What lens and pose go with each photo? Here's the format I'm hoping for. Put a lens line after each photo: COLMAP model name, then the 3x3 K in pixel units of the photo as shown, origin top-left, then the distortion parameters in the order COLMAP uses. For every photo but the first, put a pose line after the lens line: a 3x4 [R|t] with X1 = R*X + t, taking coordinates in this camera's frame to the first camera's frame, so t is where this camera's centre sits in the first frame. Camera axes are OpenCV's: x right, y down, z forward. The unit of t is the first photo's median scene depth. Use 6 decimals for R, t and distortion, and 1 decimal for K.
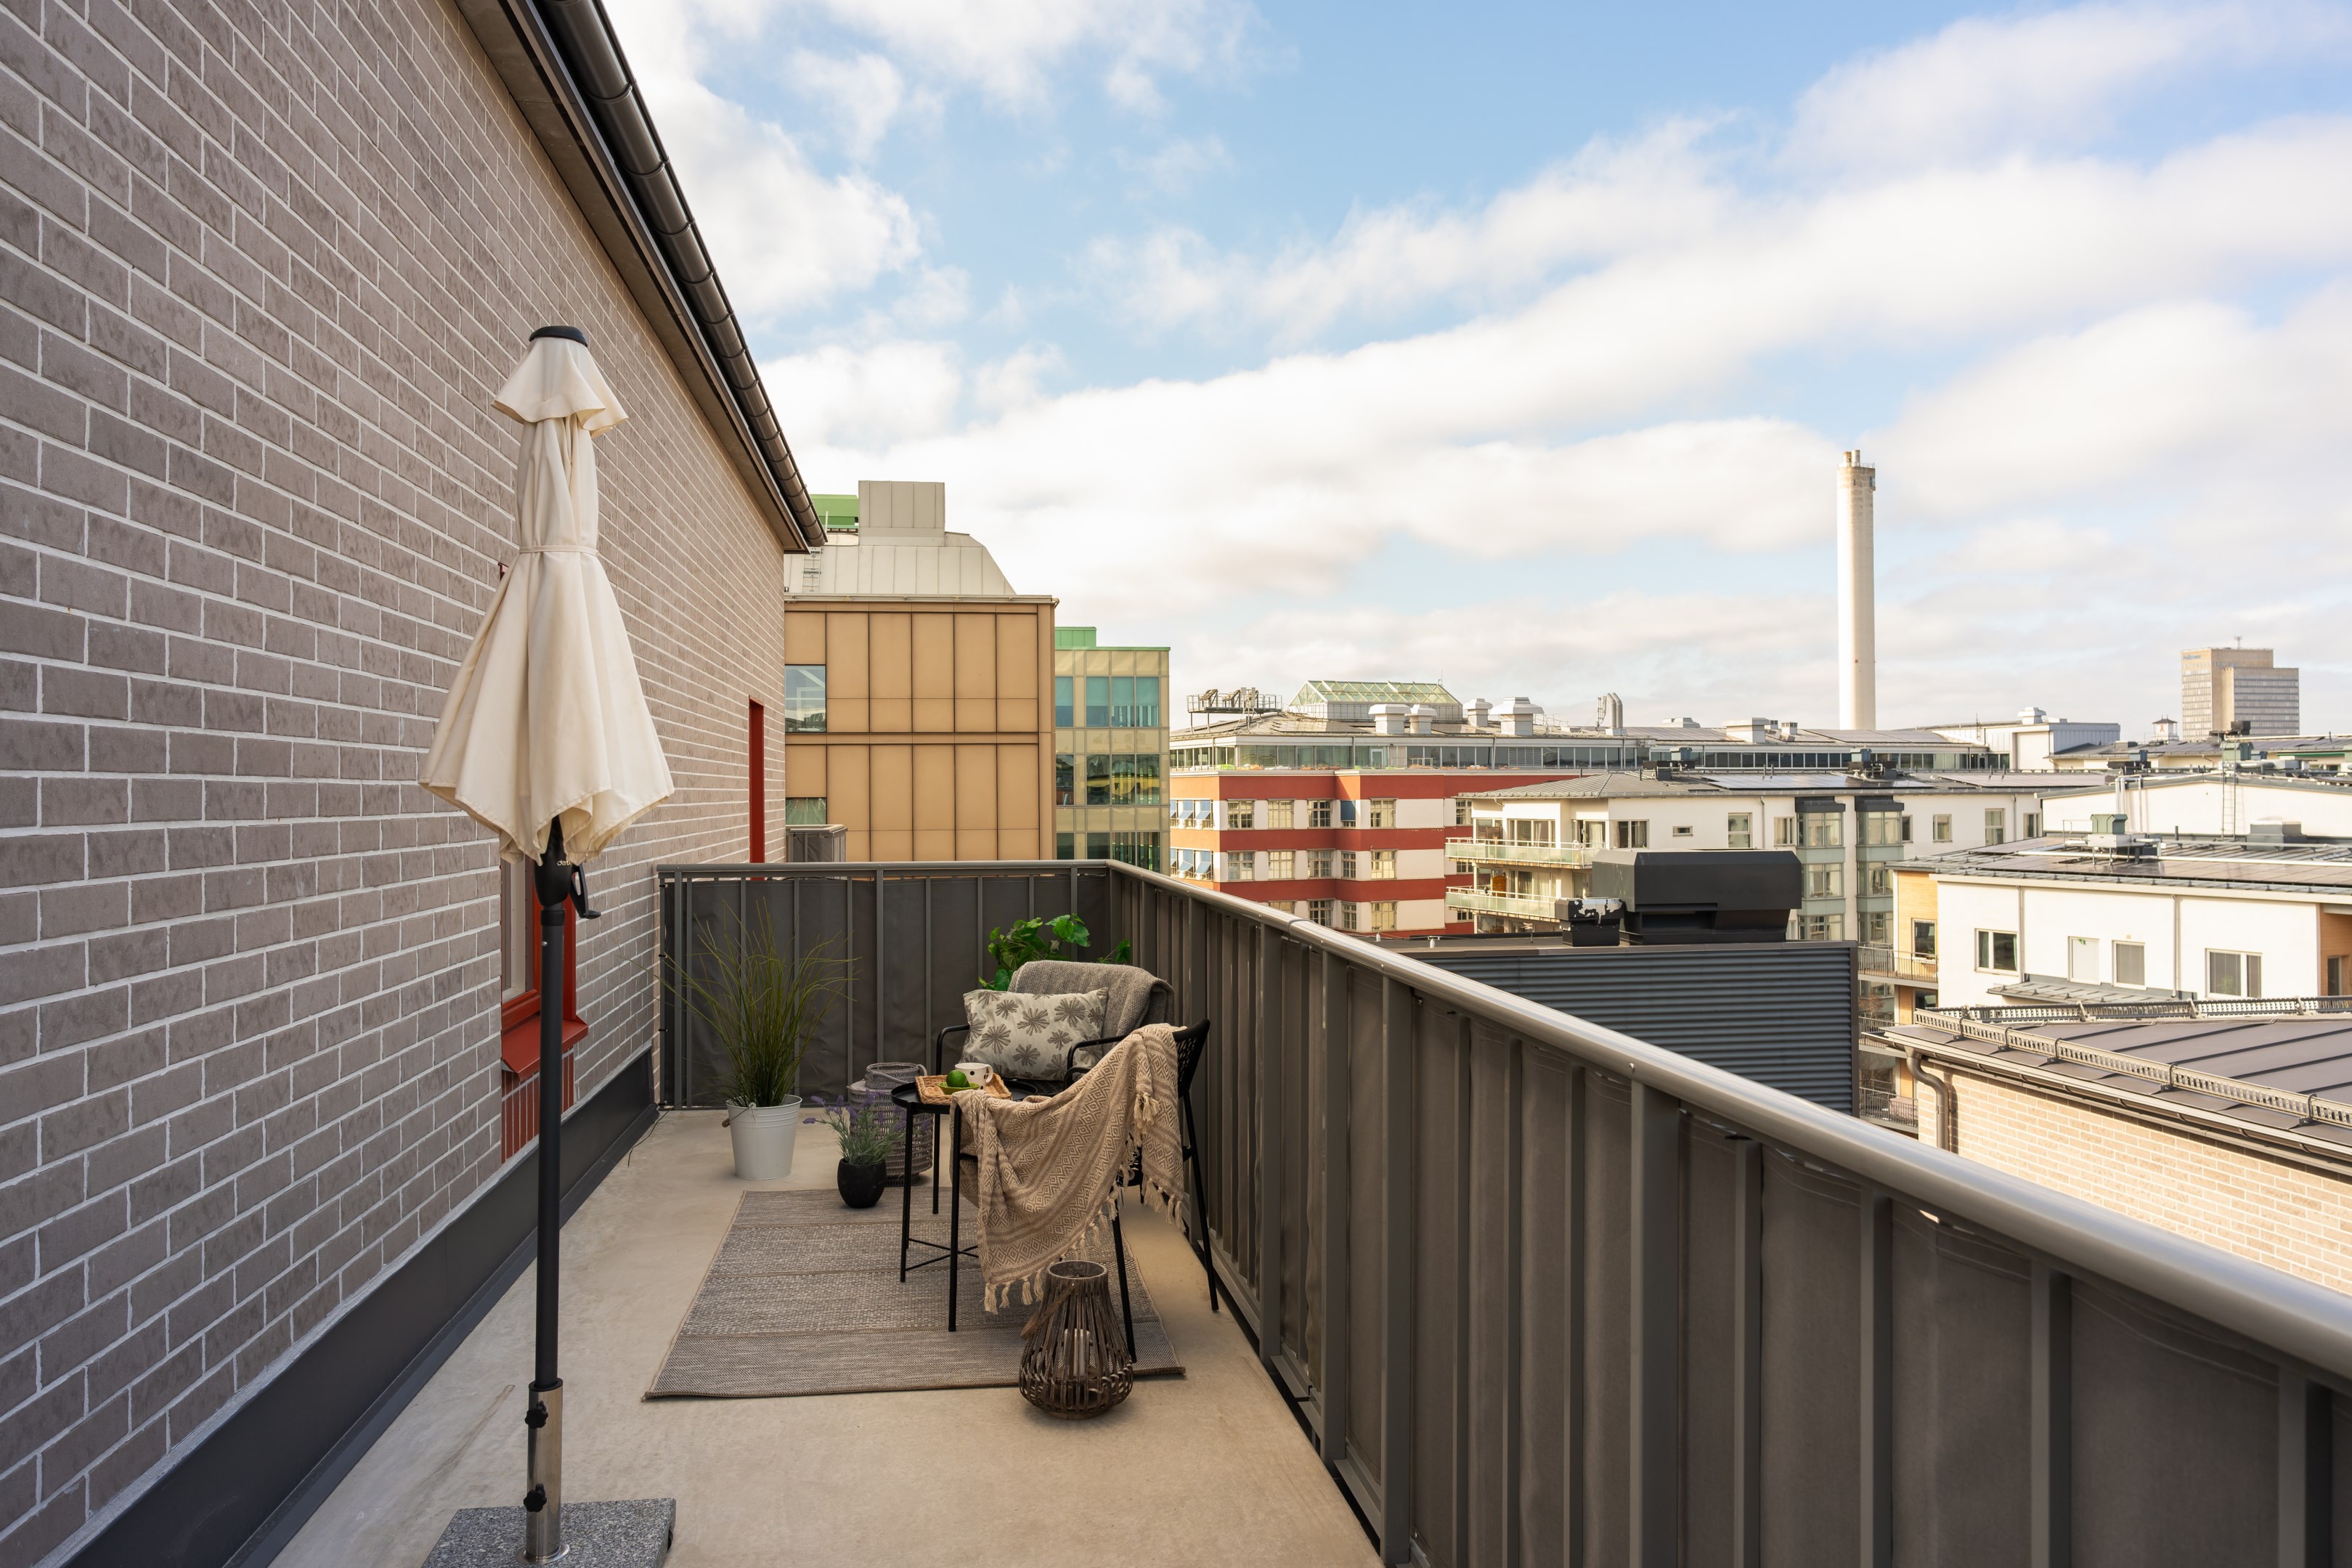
lens RADIAL K [[1526.3, 0, 1158.8], [0, 1526.3, 792.6], [0, 0, 1]] dist [-0.000651, -0.002196]
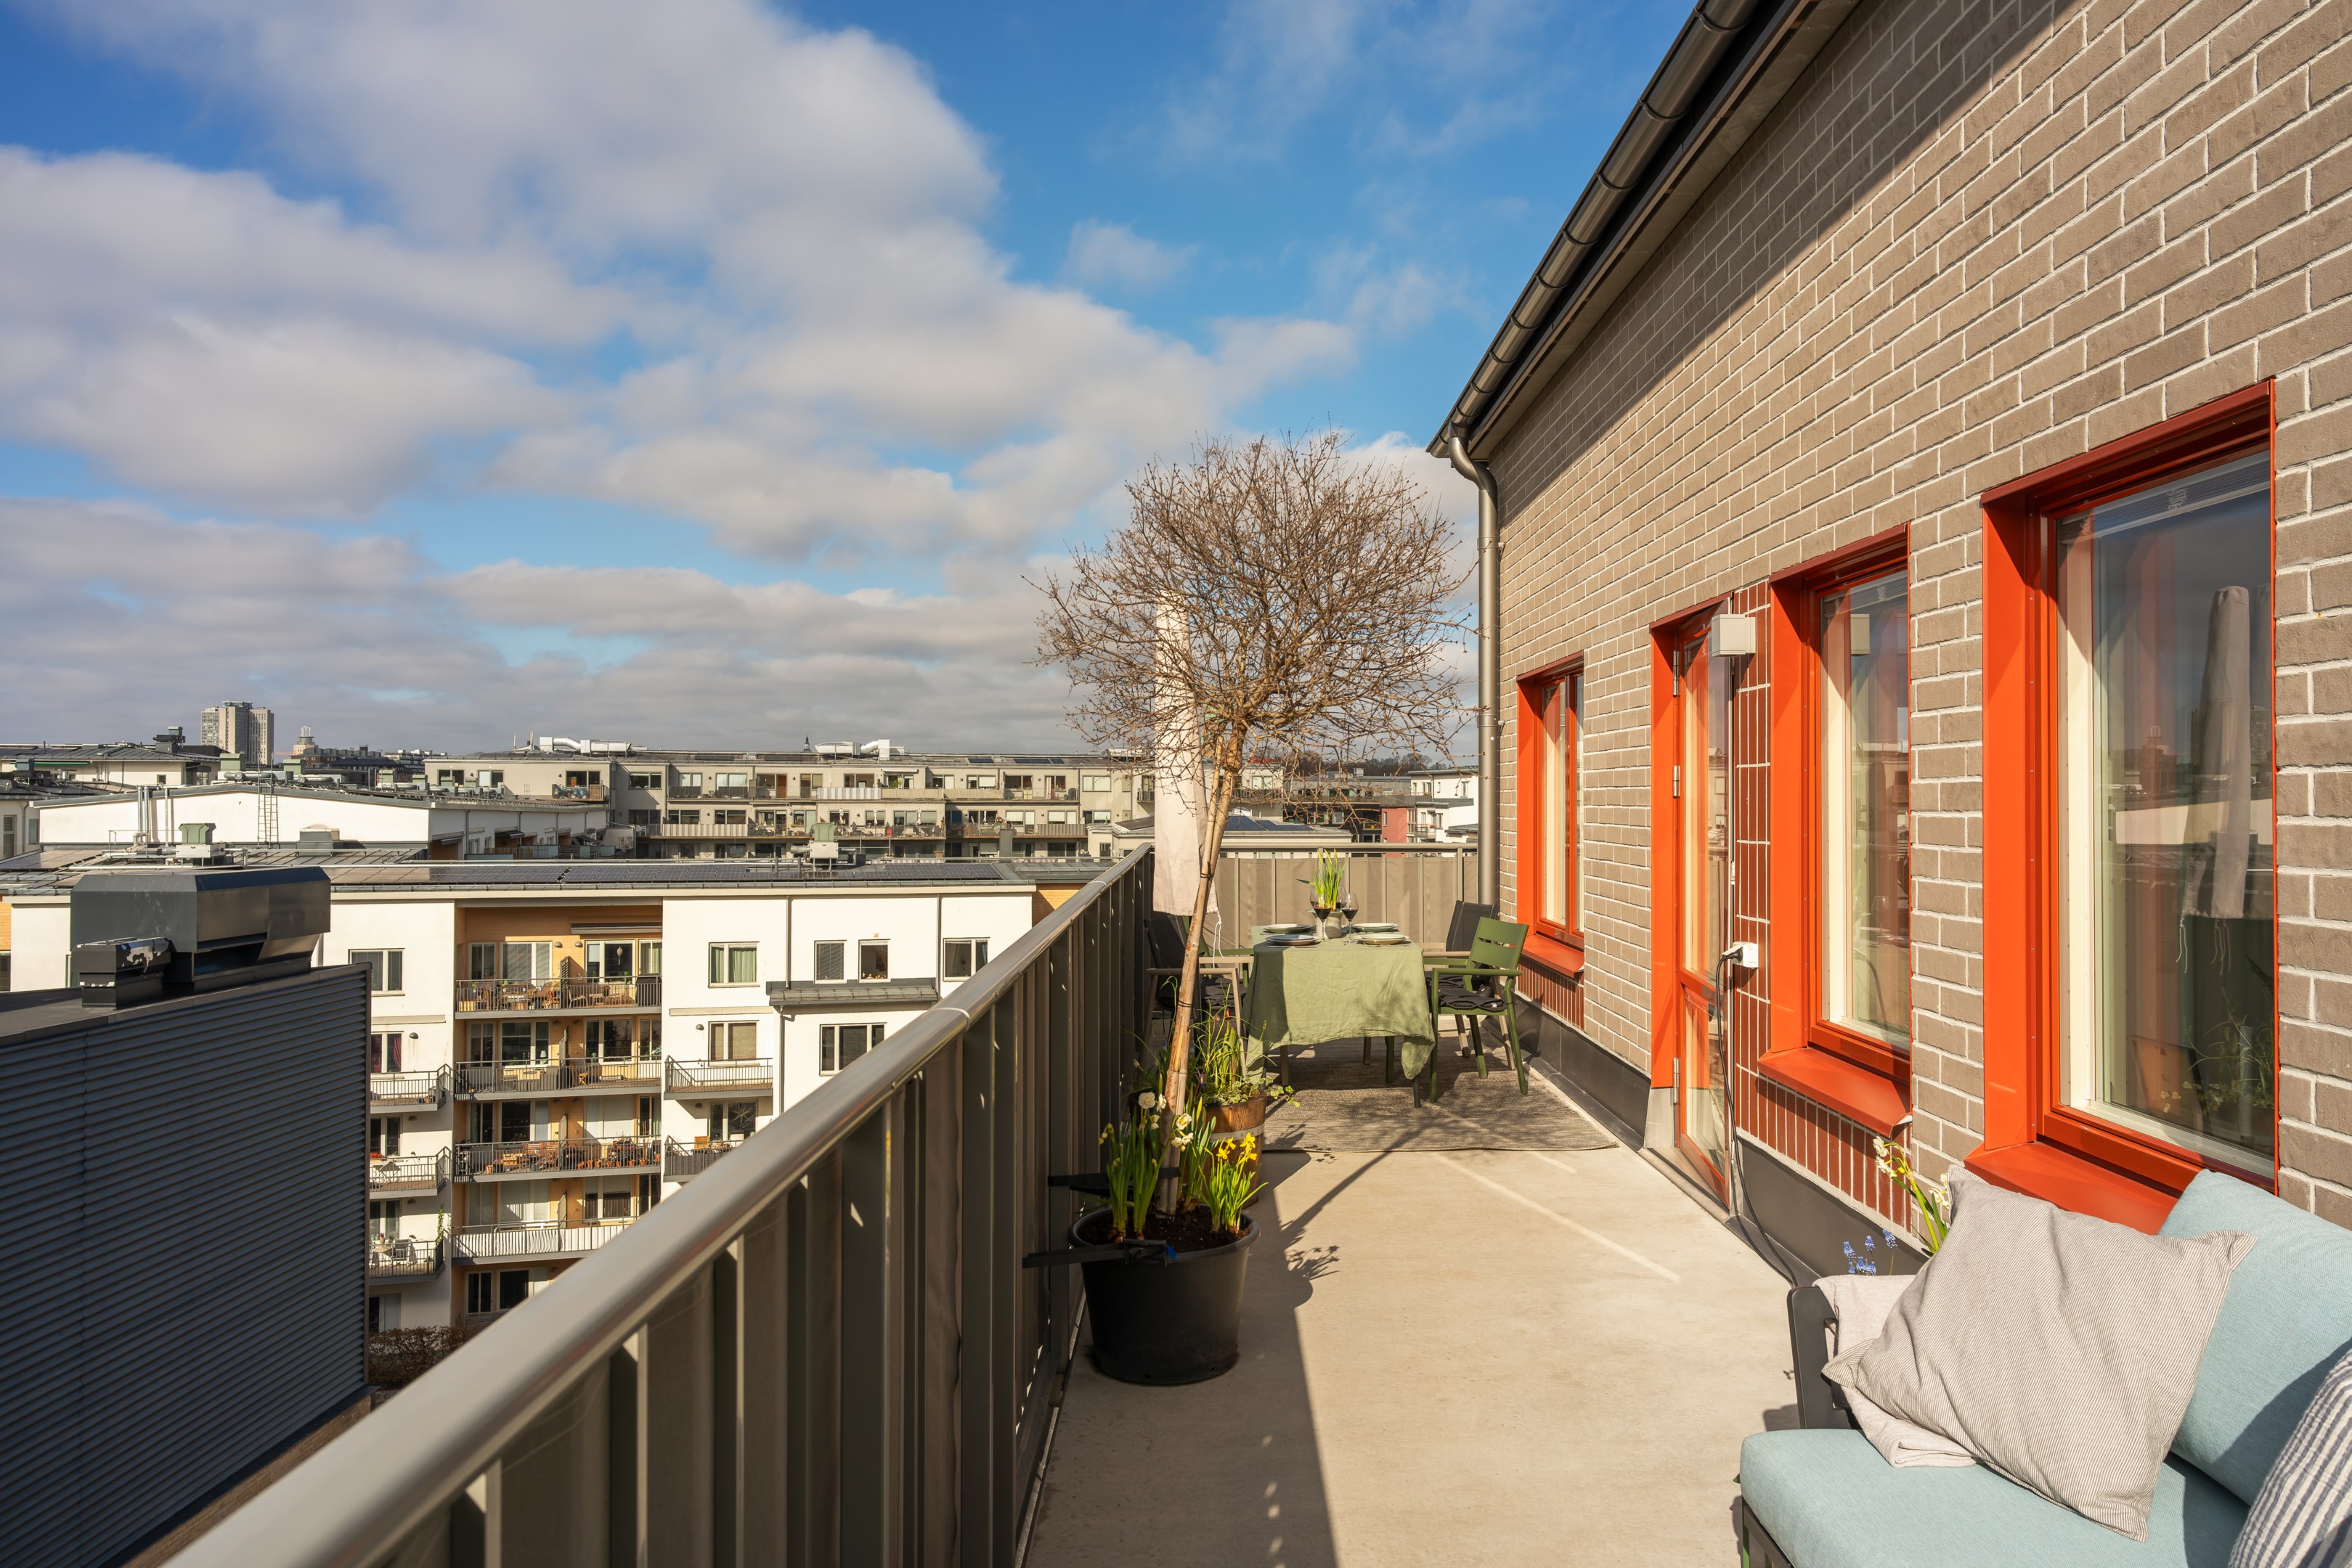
lens RADIAL K [[1526.3, 0, 1166.9], [0, 1526.3, 780.9], [0, 0, 1]] dist [-0.000651, -0.002196]
pose [[0.162583, 0.019131, 0.986509, -0.155396], [-0.004731, 0.999816, -0.018610, 0.001495], [-0.986684, -0.001642, 0.162643, 0.158497]]
